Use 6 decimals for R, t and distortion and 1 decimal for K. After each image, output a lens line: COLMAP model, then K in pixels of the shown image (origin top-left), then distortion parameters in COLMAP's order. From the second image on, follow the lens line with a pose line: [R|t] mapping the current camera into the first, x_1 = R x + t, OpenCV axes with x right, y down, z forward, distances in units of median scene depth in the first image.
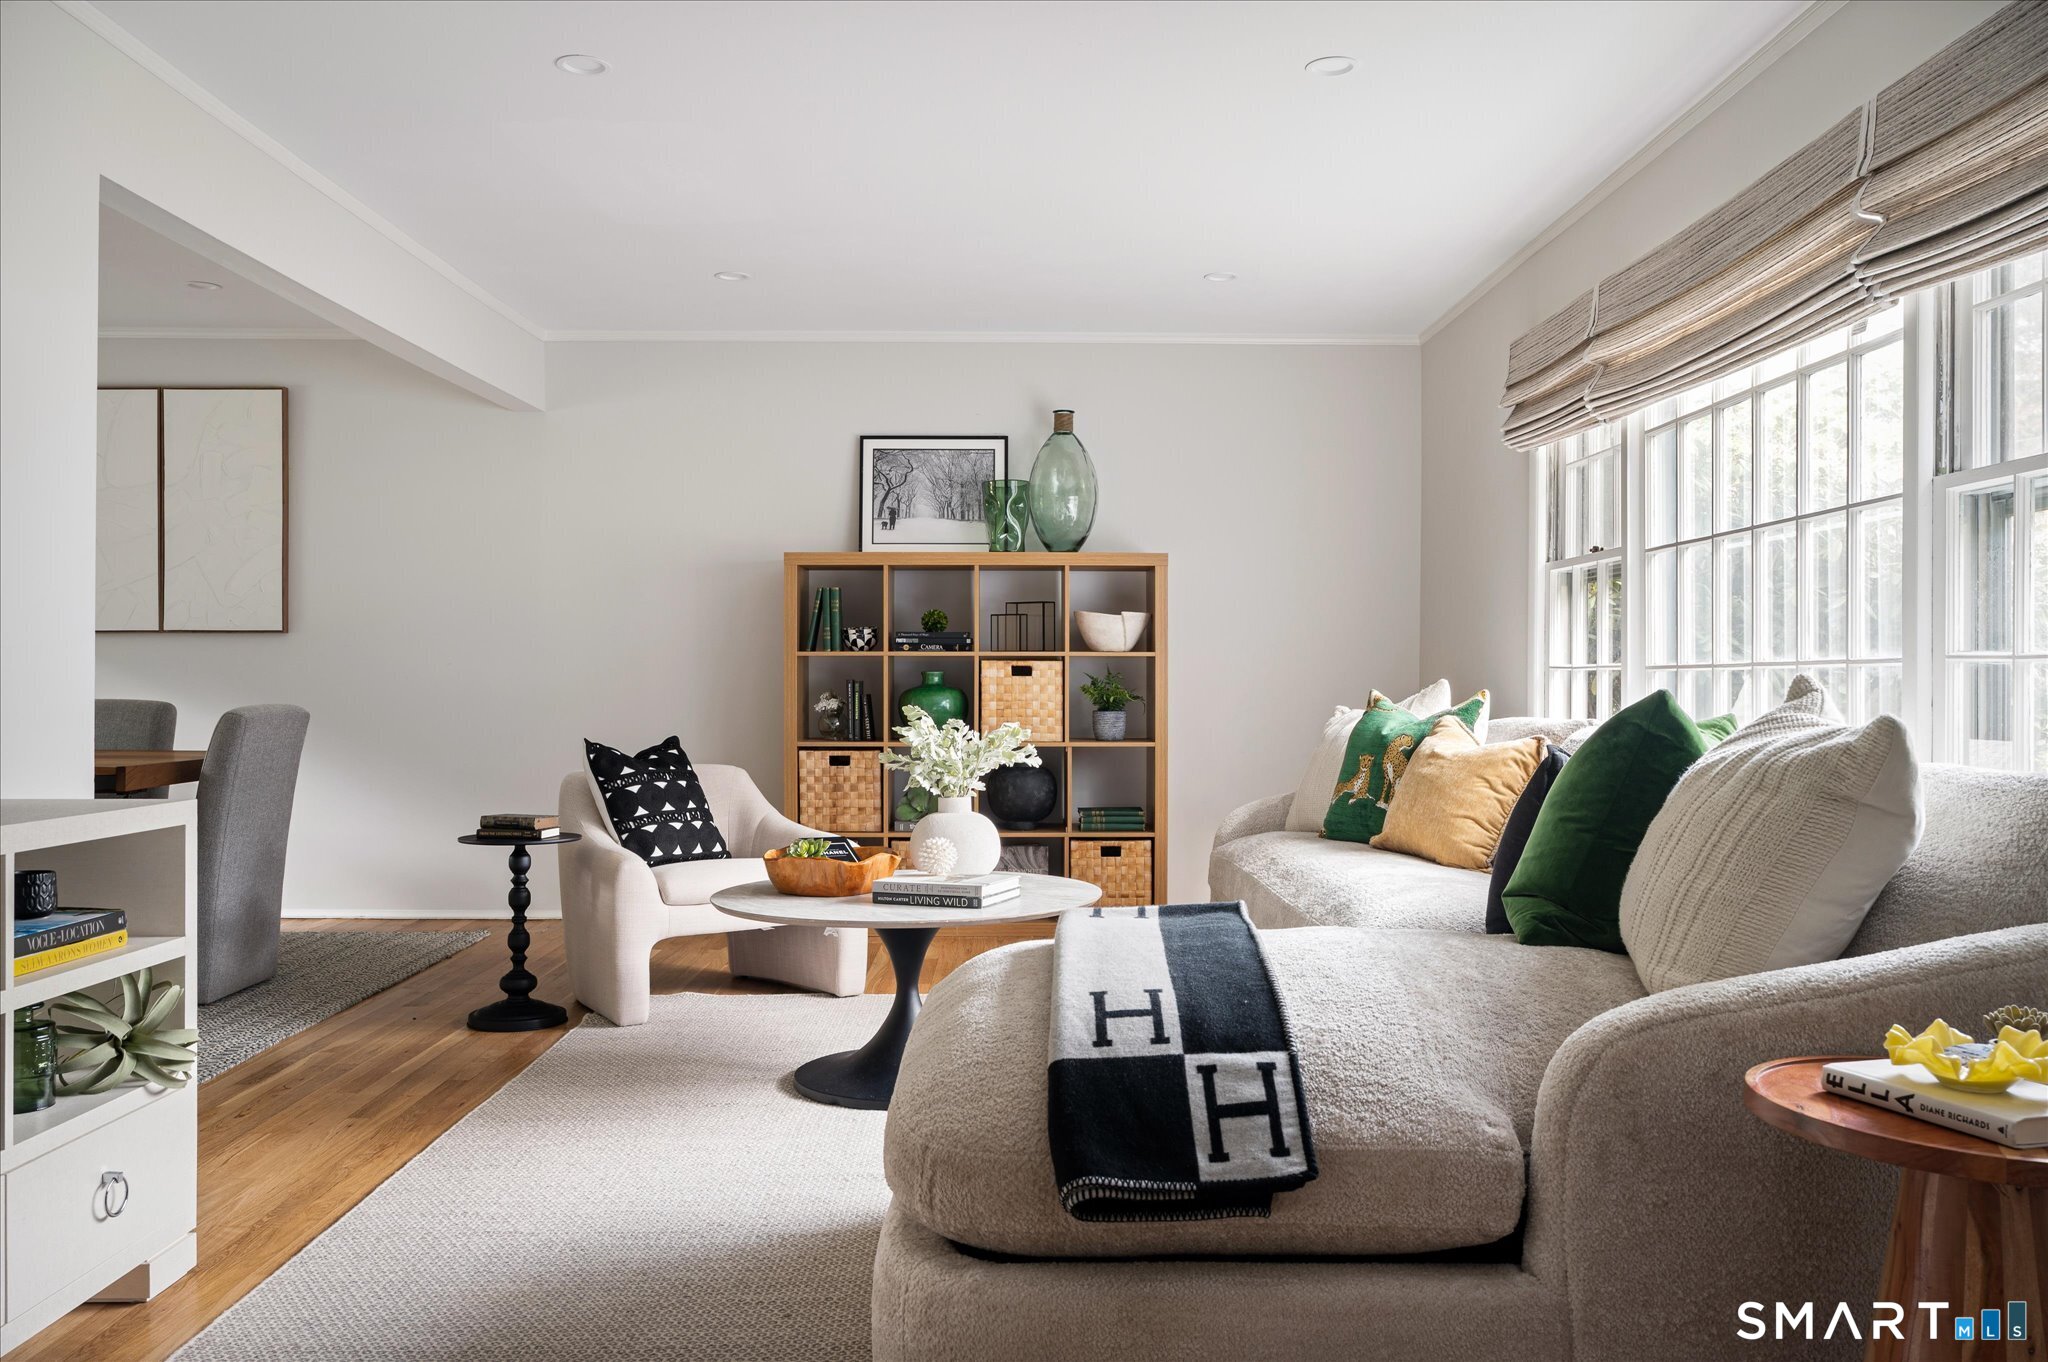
lens RADIAL K [[1655.0, 0, 1024.0], [0, 1655.0, 681.0], [0, 0, 1]] dist [-0.006378, 0.006320]
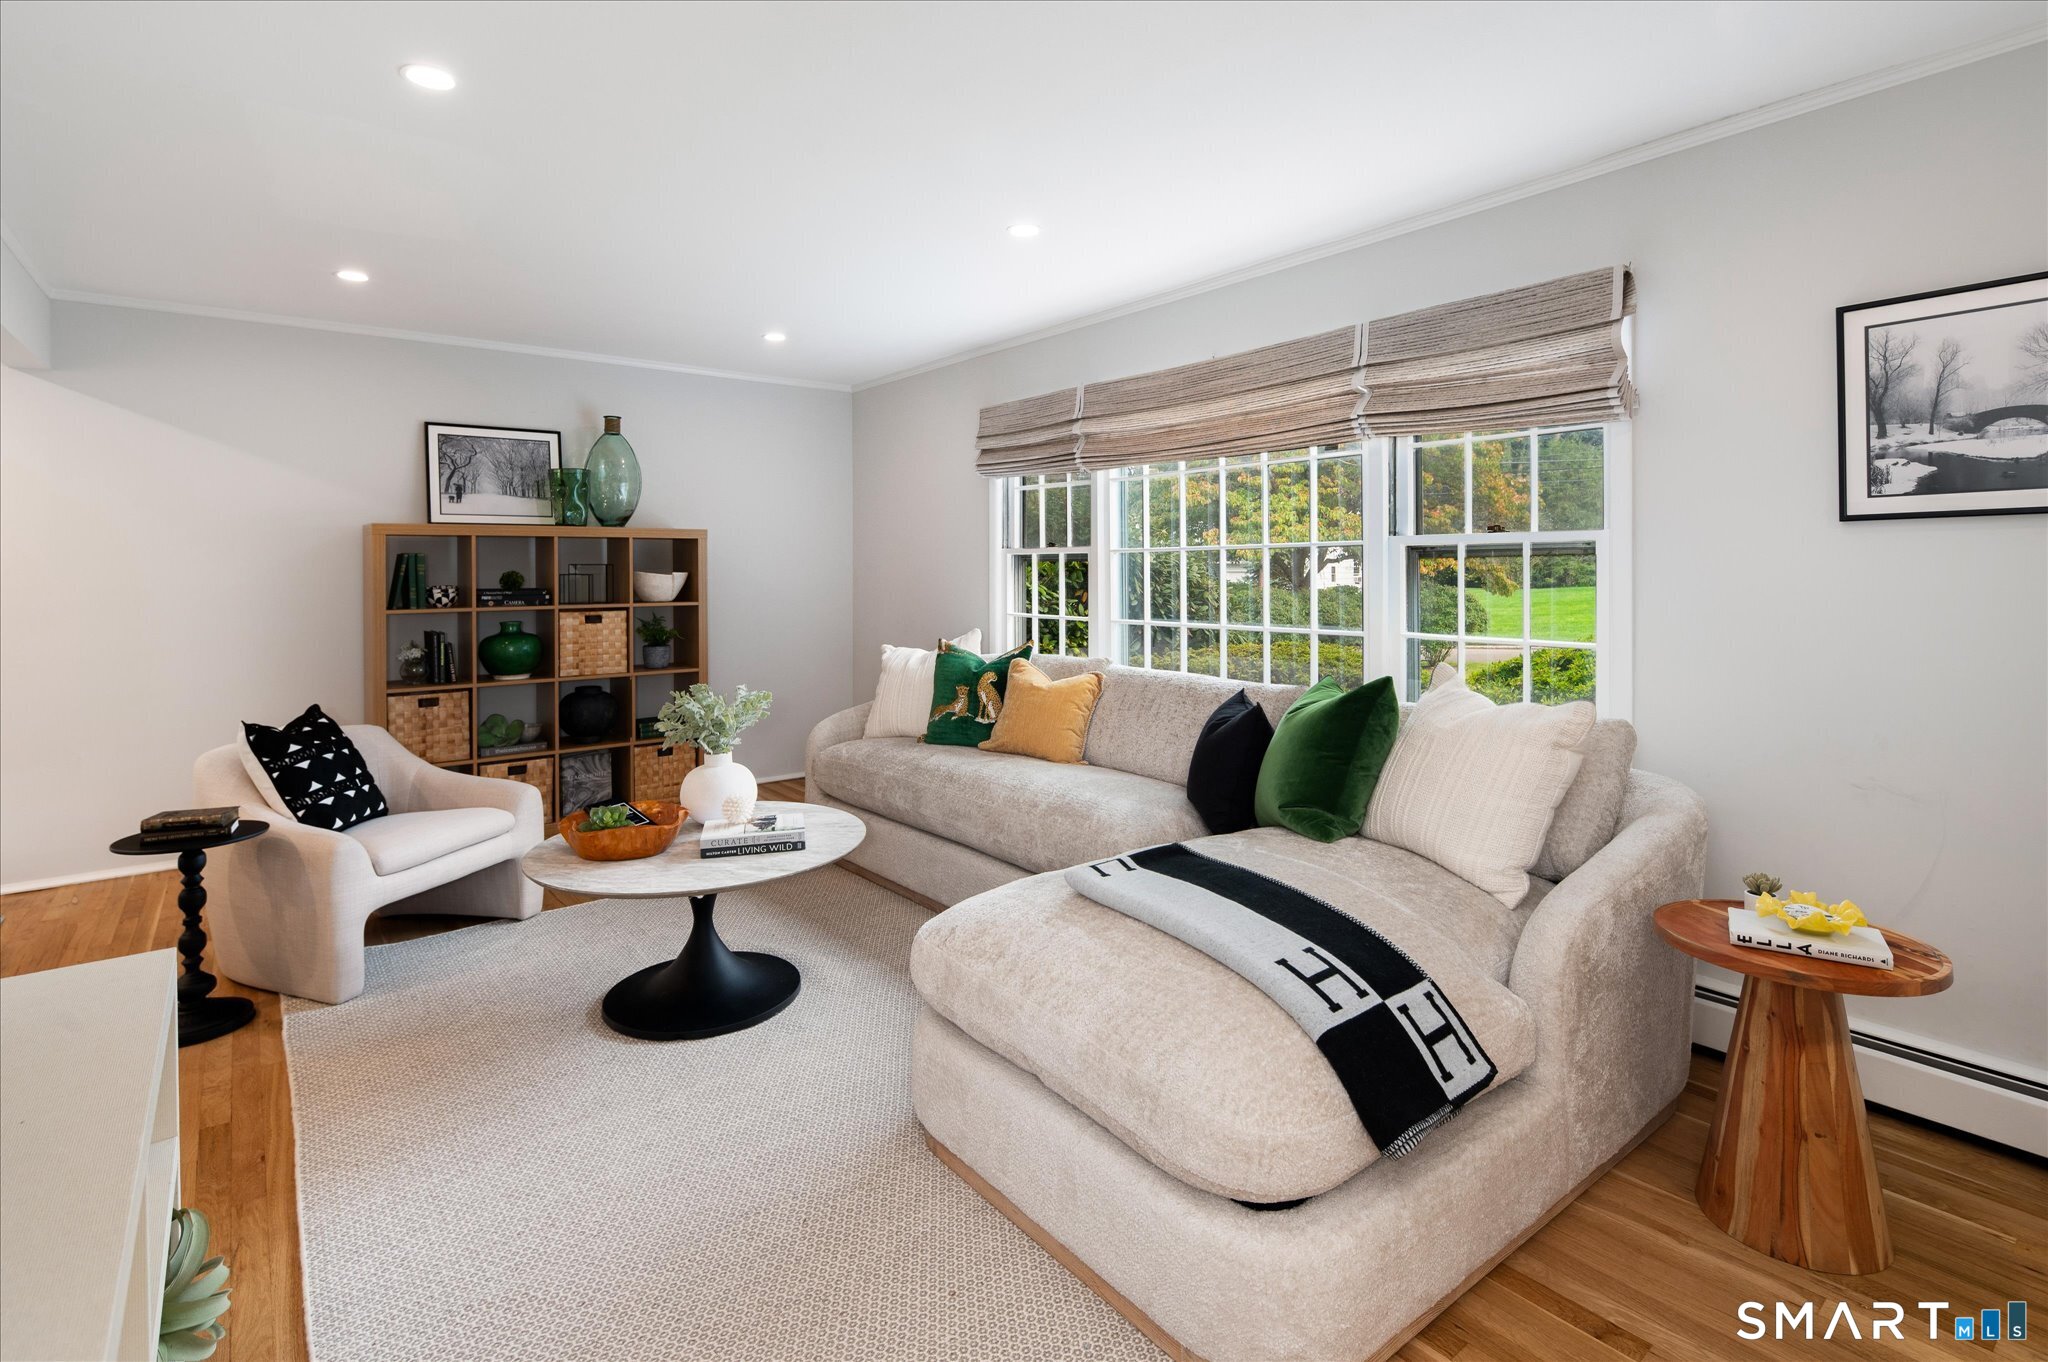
lens RADIAL K [[1004.6, 0, 1046.4], [0, 1004.6, 574.4], [0, 0, 1]] dist [0.002203, -0.000449]
pose [[0.784021, -0.011050, 0.620636, -0.278854], [0.007766, 0.999938, 0.007992, -0.059279], [-0.620685, -0.001446, 0.784058, 0.233024]]
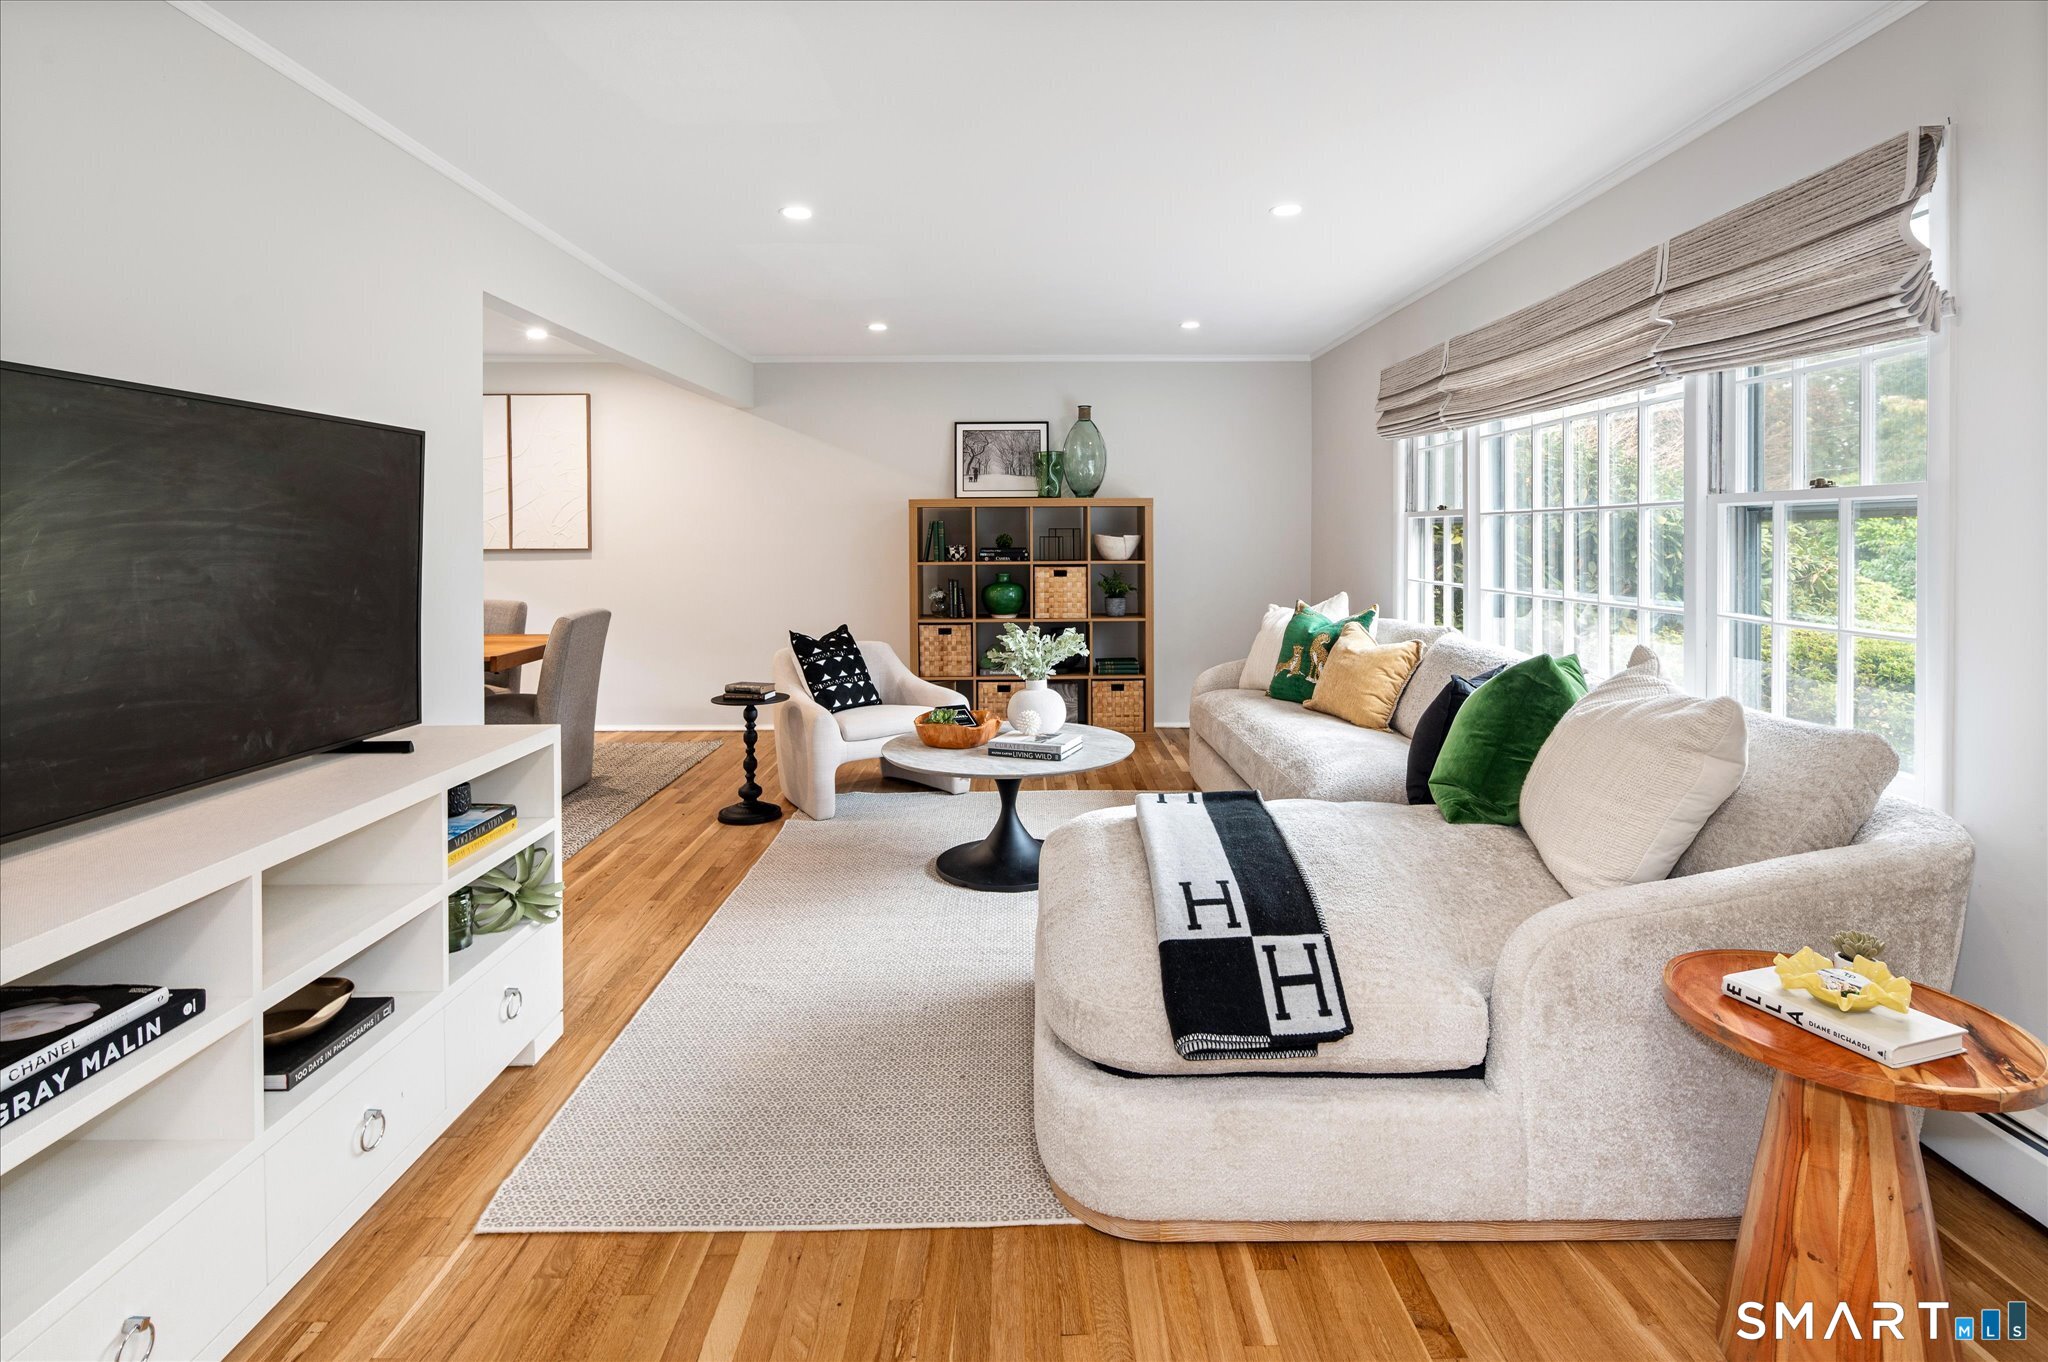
lens RADIAL K [[1017.7, 0, 1025.0], [0, 1017.7, 546.3], [0, 0, 1]] dist [0.002235, -0.000765]
pose [[0.999978, -0.006544, -0.001352, -0.044719], [0.006560, 0.999905, 0.012114, -0.058552], [0.001273, -0.012122, 0.999926, 0.045446]]
